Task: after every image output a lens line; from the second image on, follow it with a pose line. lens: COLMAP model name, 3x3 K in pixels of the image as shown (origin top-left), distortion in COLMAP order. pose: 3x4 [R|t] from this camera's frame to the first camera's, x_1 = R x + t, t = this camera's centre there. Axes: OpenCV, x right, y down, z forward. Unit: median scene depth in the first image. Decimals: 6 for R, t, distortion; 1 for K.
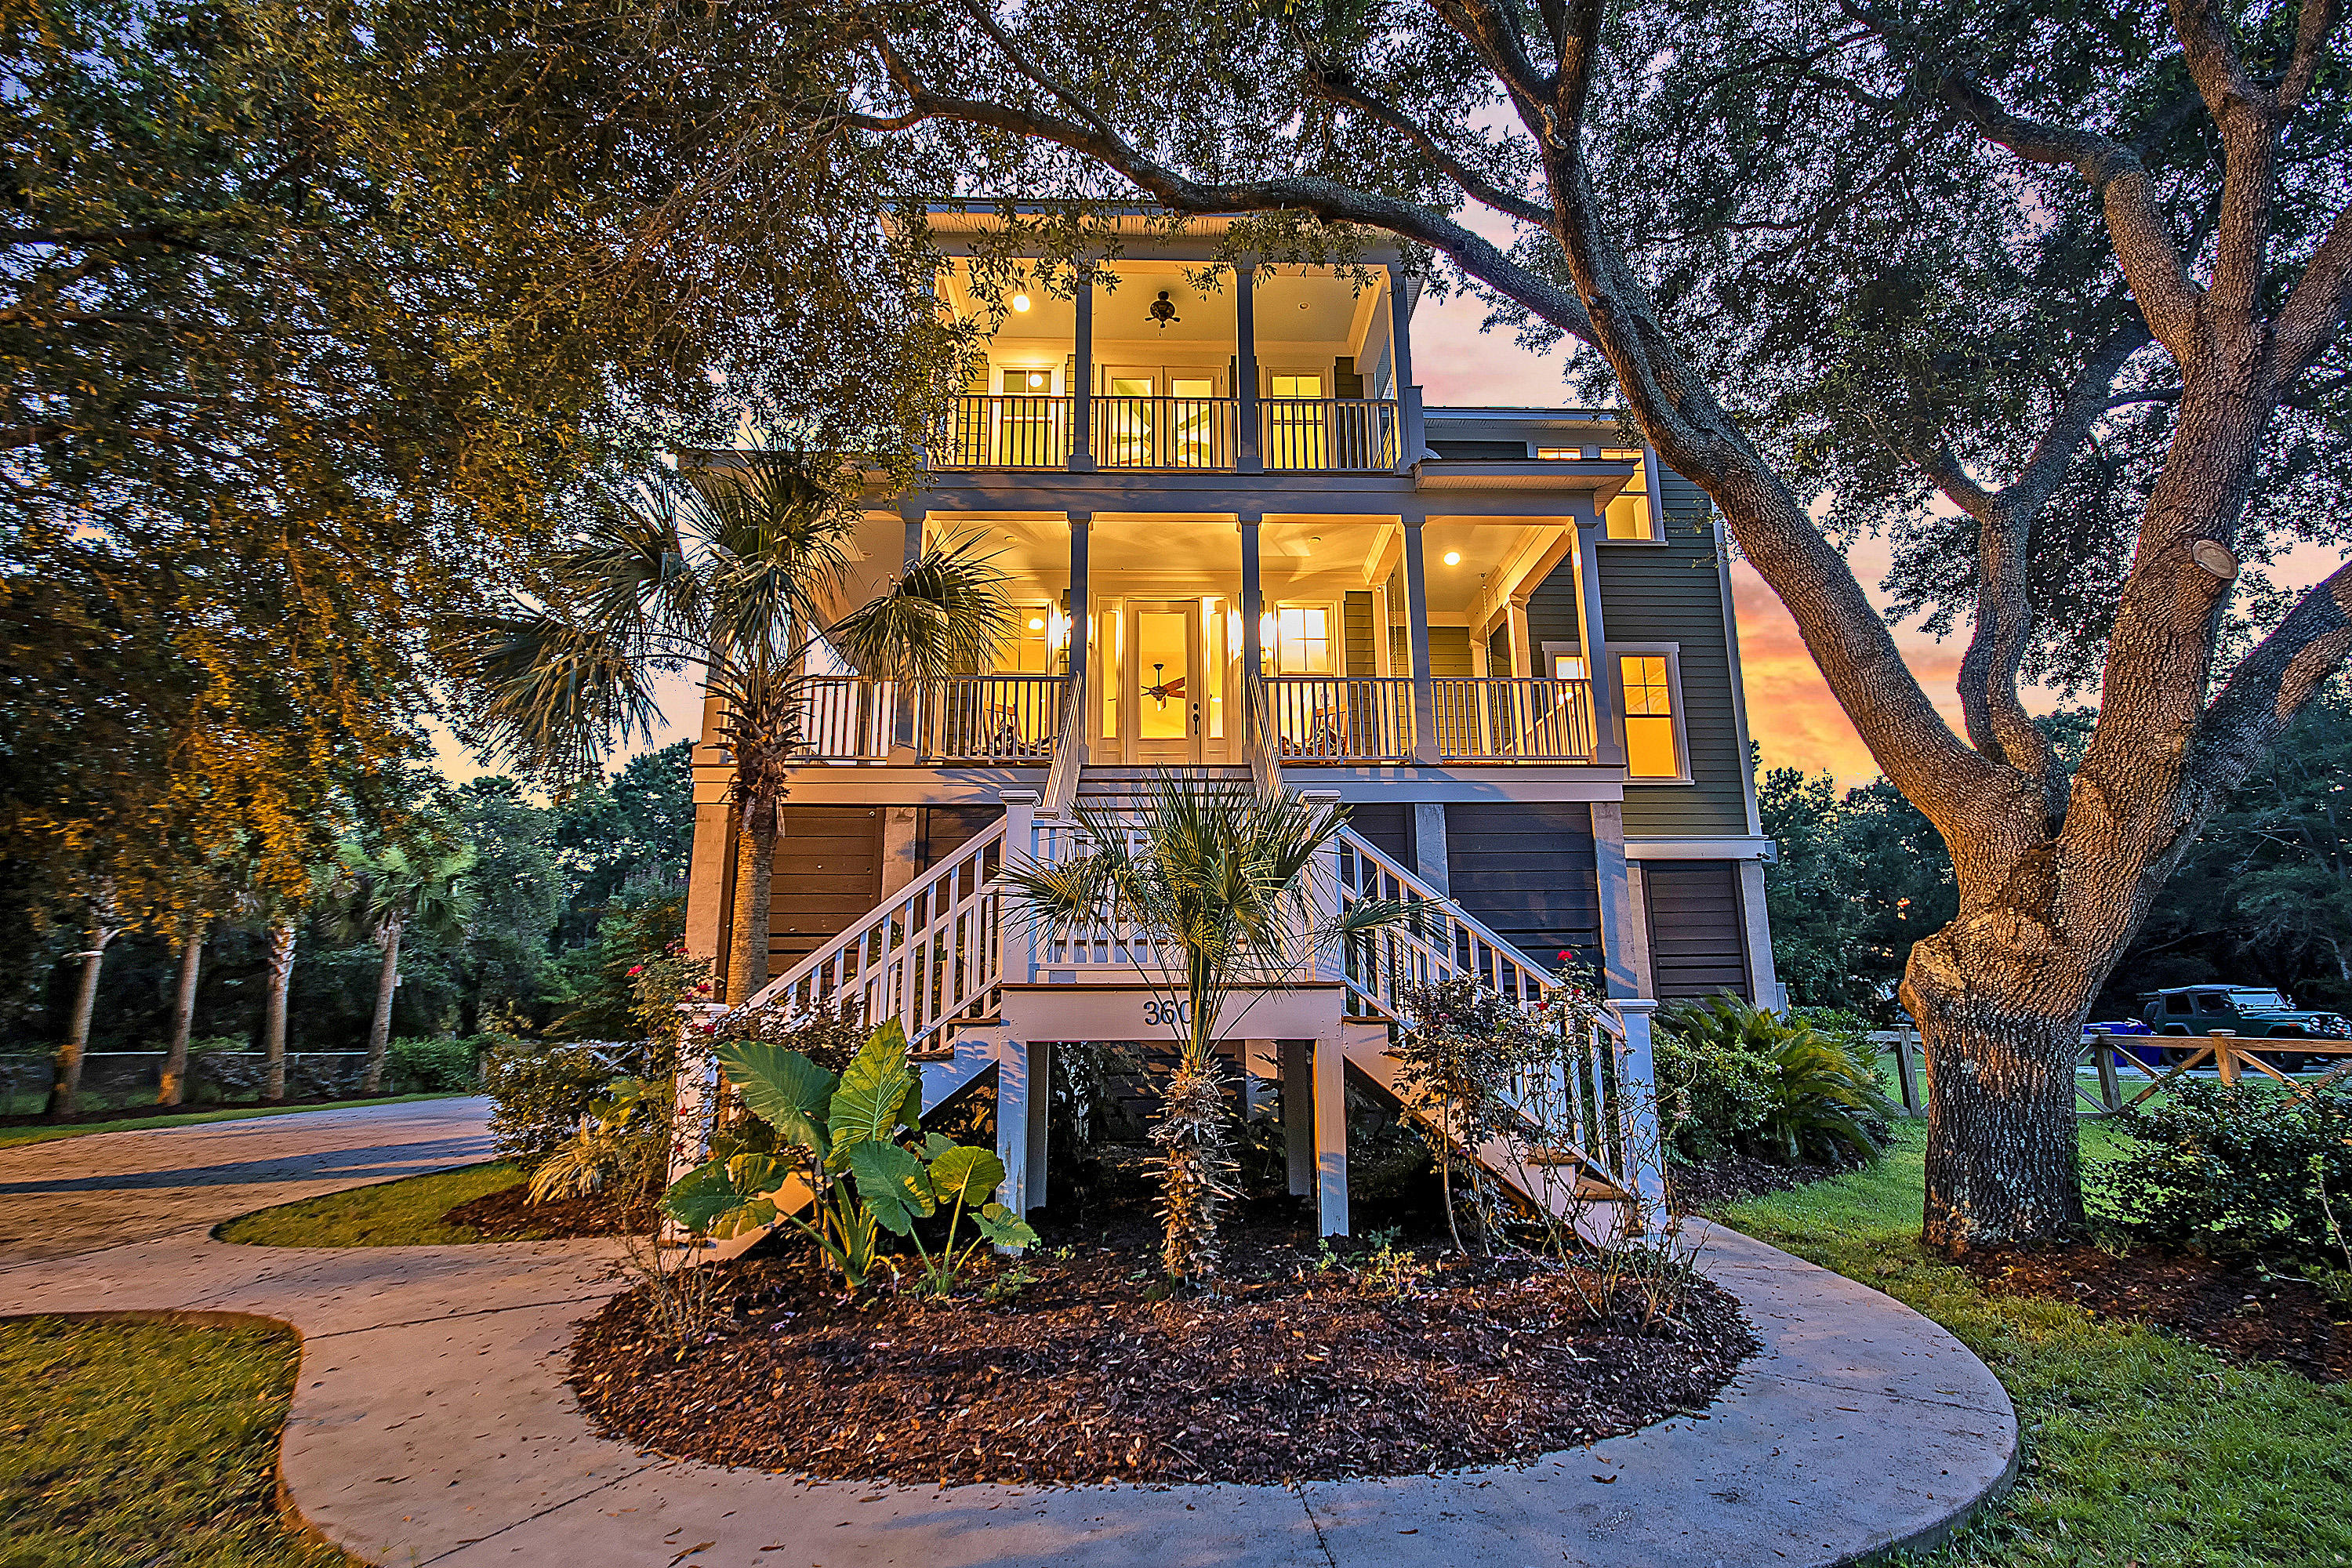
lens RADIAL K [[1092.0, 0, 1176.0], [0, 1092.0, 784.0], [0, 0, 1]] dist [-0.002122, -0.000378]
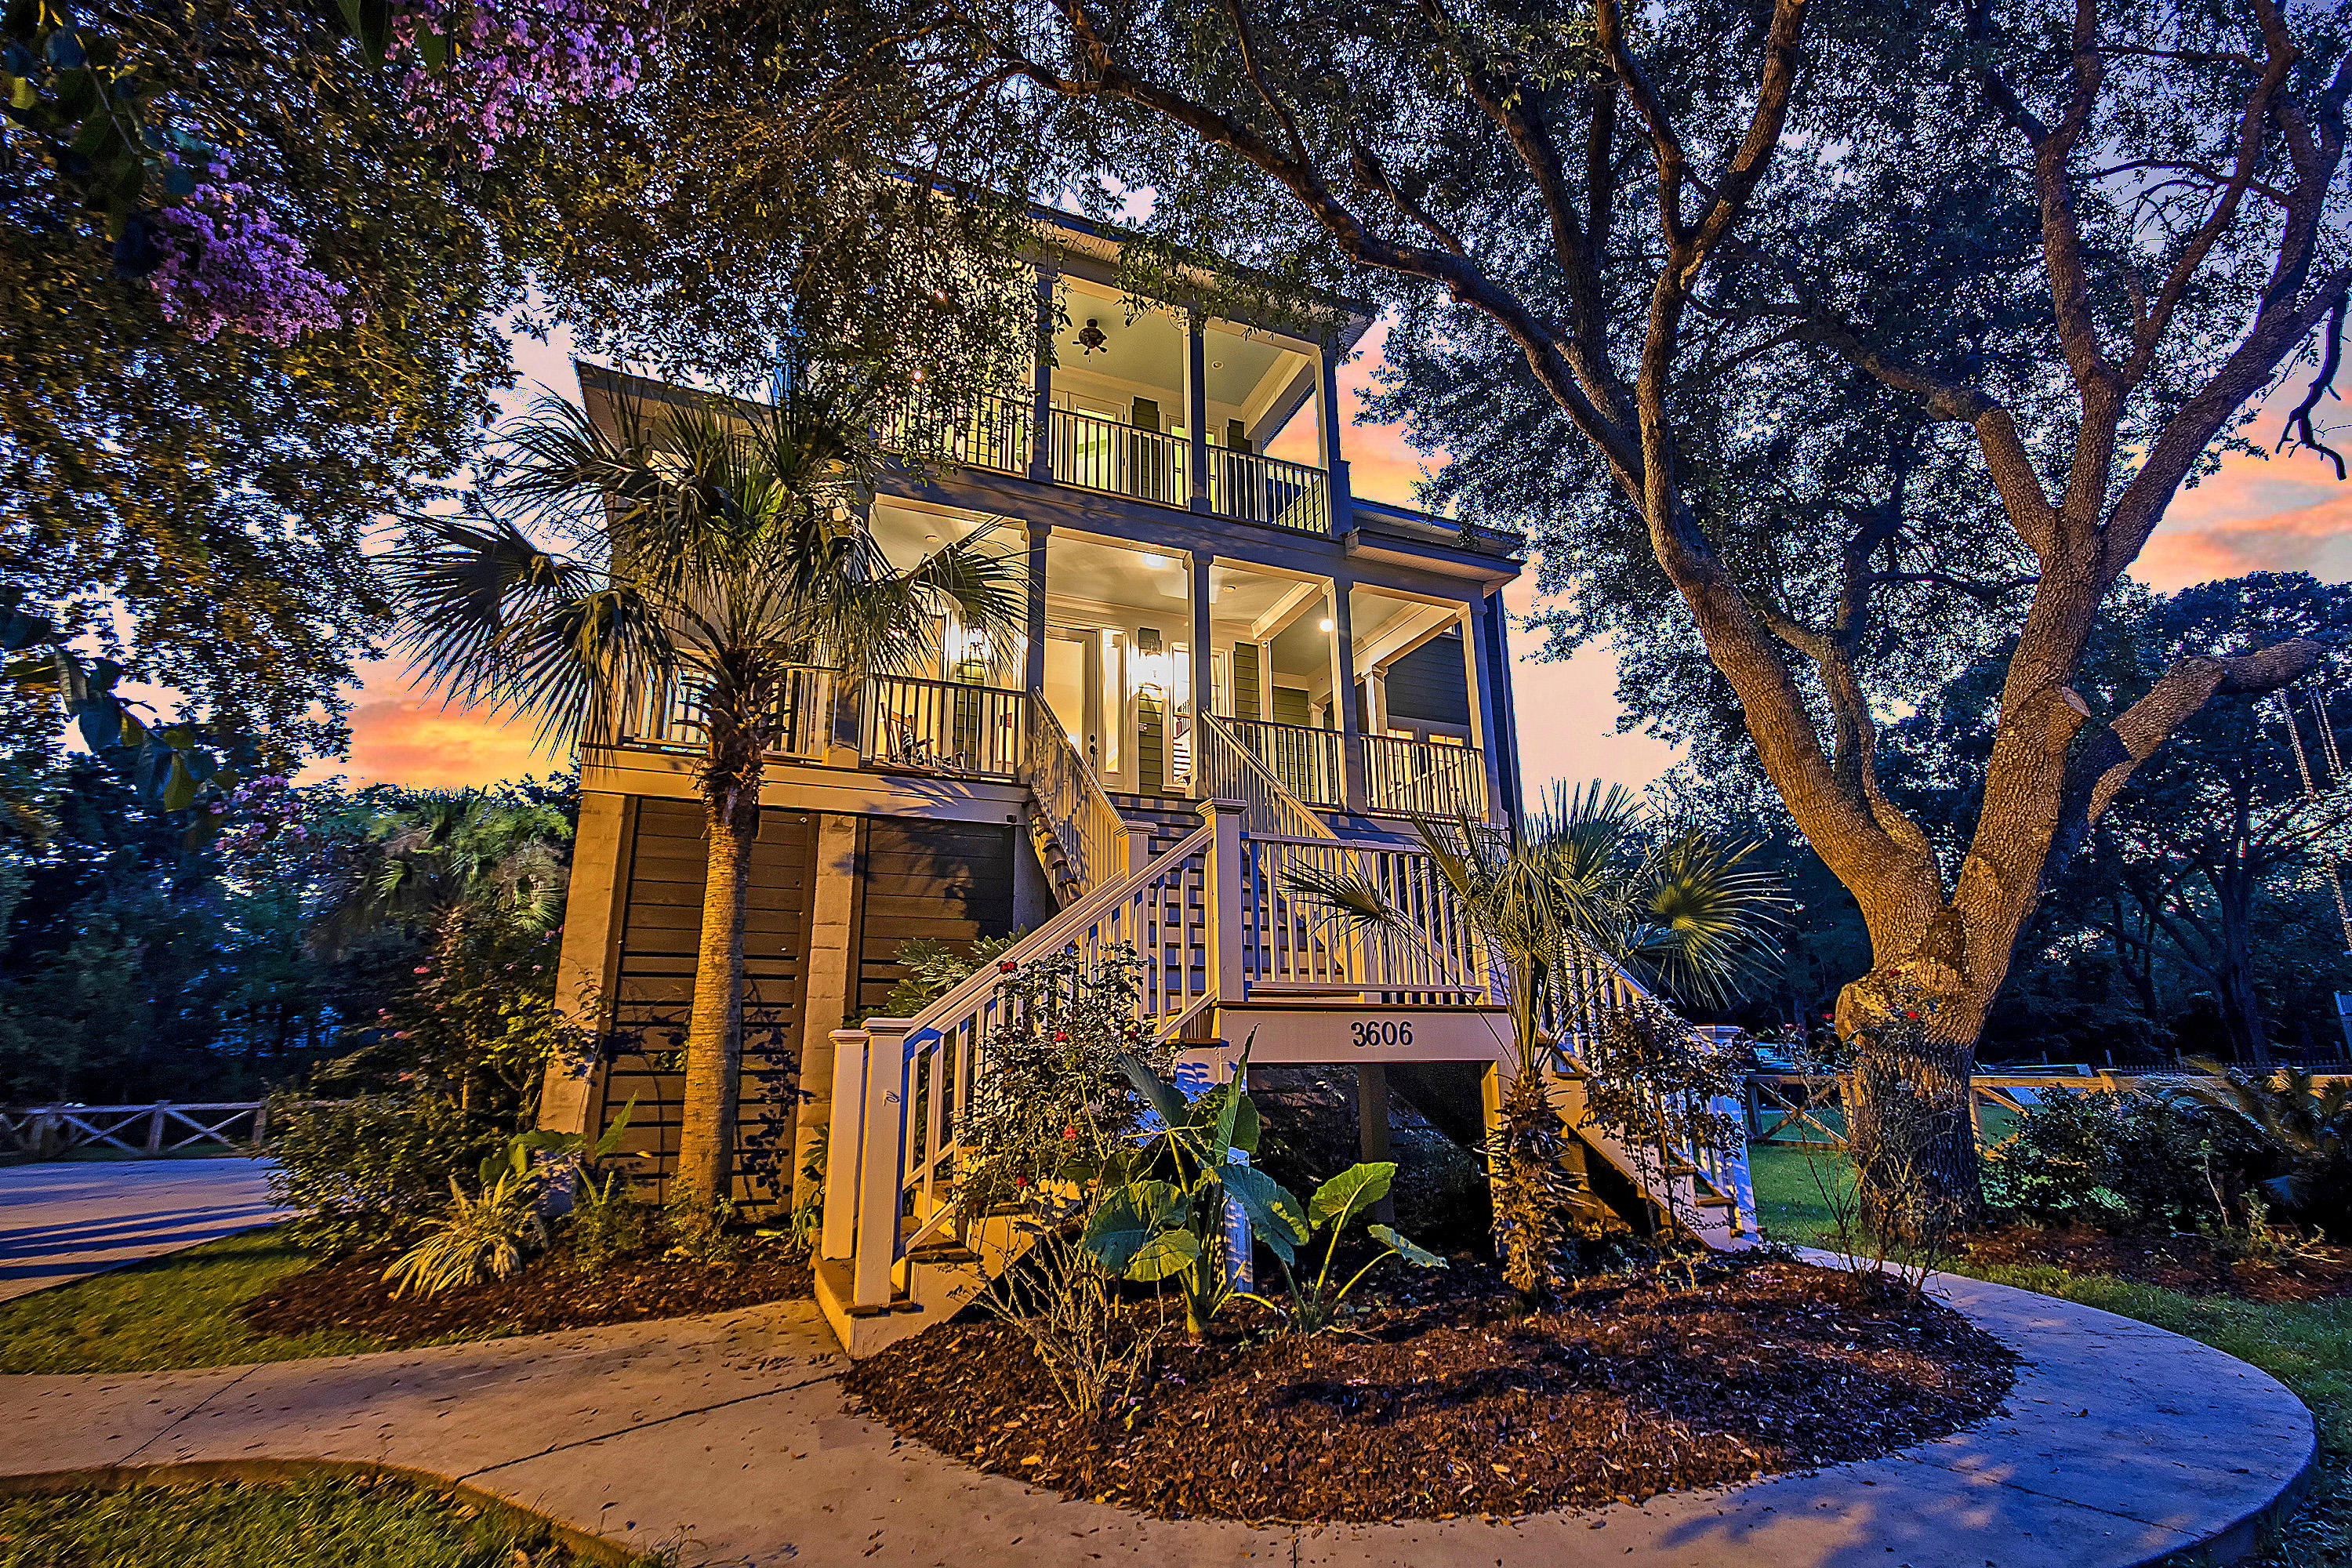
lens RADIAL K [[1092.0, 0, 1176.0], [0, 1092.0, 784.0], [0, 0, 1]] dist [-0.002122, -0.000378]
pose [[0.932376, 0.088640, 0.350454, -0.304906], [-0.070214, 0.995414, -0.064966, 0.034235], [-0.354605, 0.035966, 0.934324, 0.073557]]
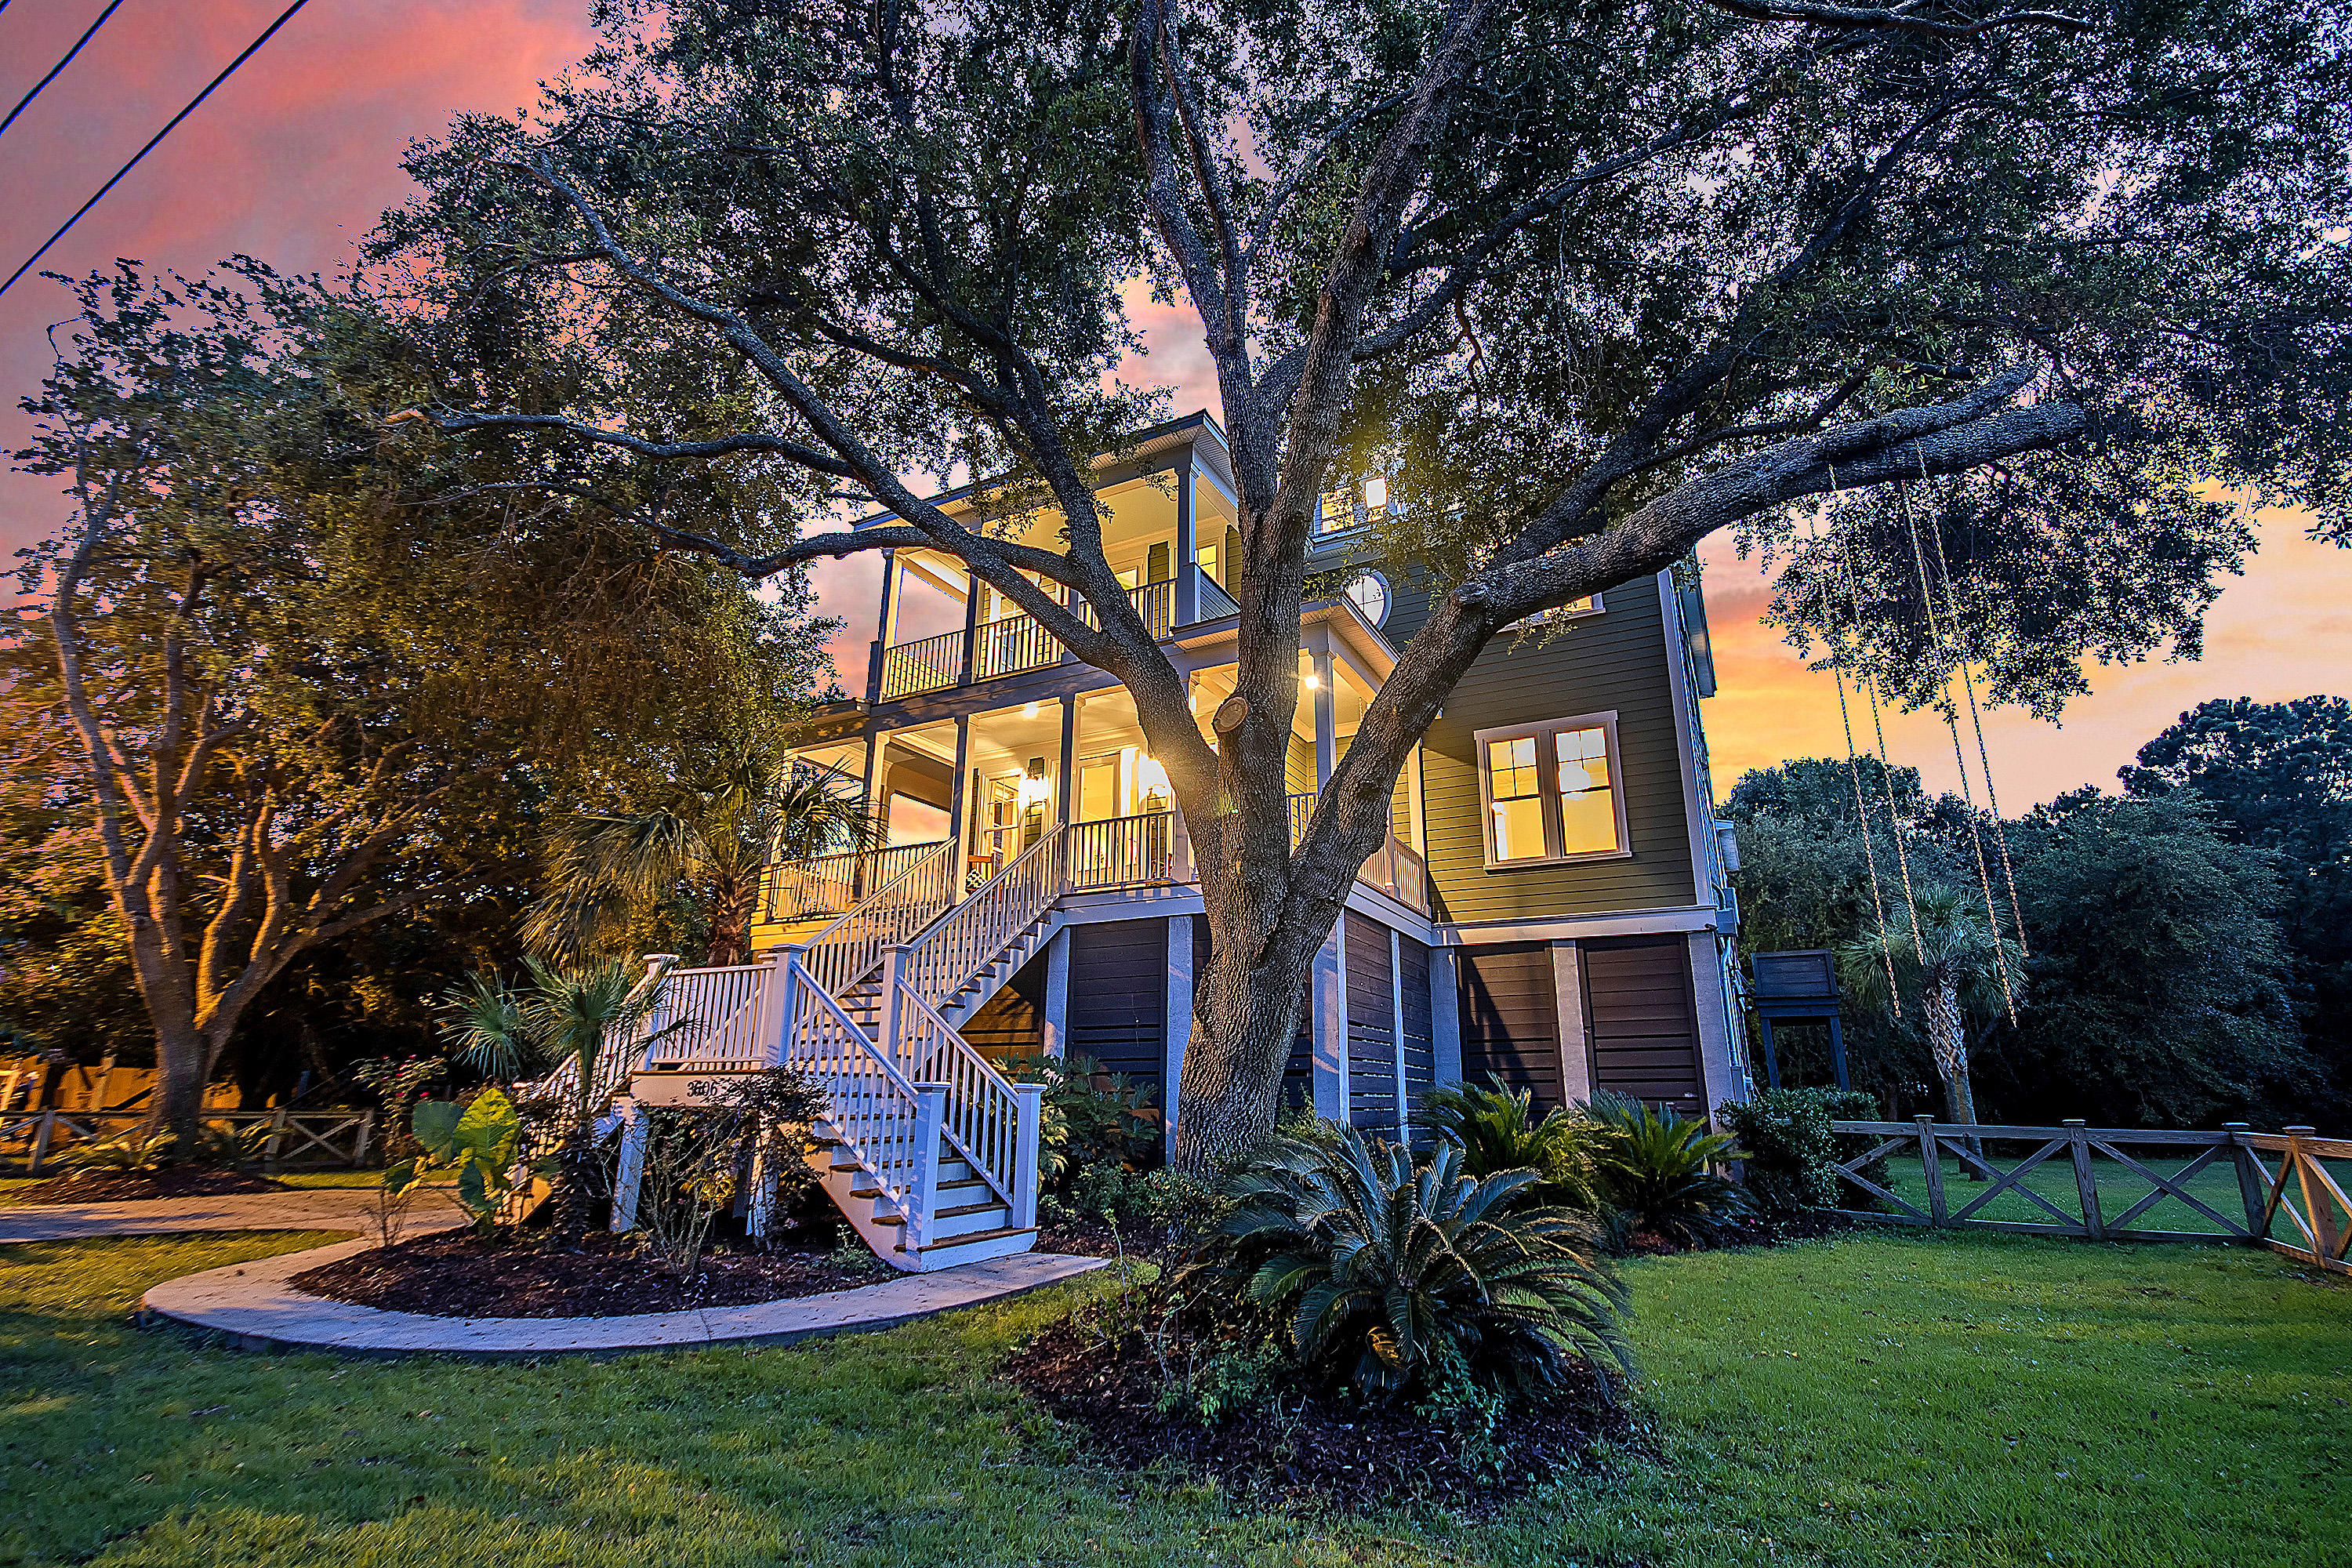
lens RADIAL K [[1092.0, 0, 1176.0], [0, 1092.0, 784.0], [0, 0, 1]] dist [-0.002122, -0.000378]
pose [[0.870762, -0.130917, -0.473956, 0.810230], [0.094659, 0.990506, -0.099691, -0.006680], [0.482508, 0.041943, 0.874887, -0.052688]]
